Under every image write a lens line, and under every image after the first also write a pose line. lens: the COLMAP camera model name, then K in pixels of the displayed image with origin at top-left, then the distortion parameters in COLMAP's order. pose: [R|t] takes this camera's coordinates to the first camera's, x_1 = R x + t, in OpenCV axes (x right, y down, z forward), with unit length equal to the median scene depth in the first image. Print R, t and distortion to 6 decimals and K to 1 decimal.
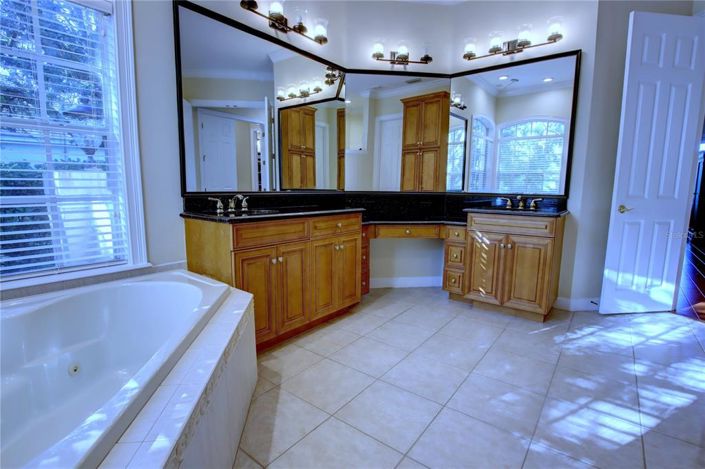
lens RADIAL K [[337.6, 0, 355.9], [0, 337.6, 235.4], [0, 0, 1]] dist [-0.029867, 0.002411]
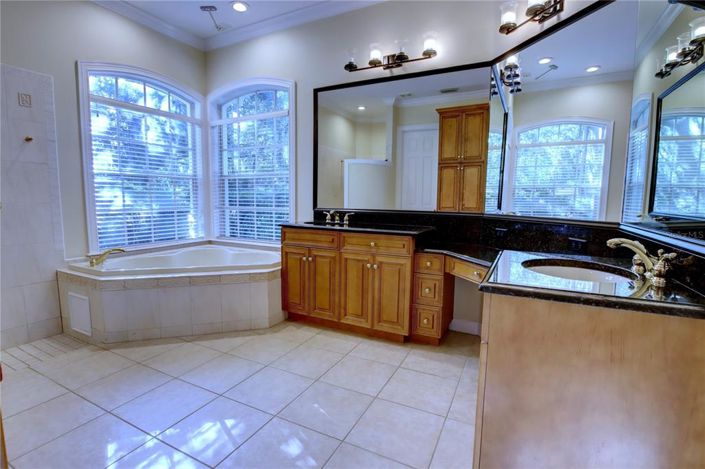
lens RADIAL K [[337.6, 0, 353.2], [0, 337.6, 235.4], [0, 0, 1]] dist [-0.029867, 0.002411]
pose [[0.168738, 0.092754, -0.981287, 0.970626], [-0.138519, 0.987914, 0.069561, -0.122043], [0.975879, 0.124189, 0.179547, 0.797228]]
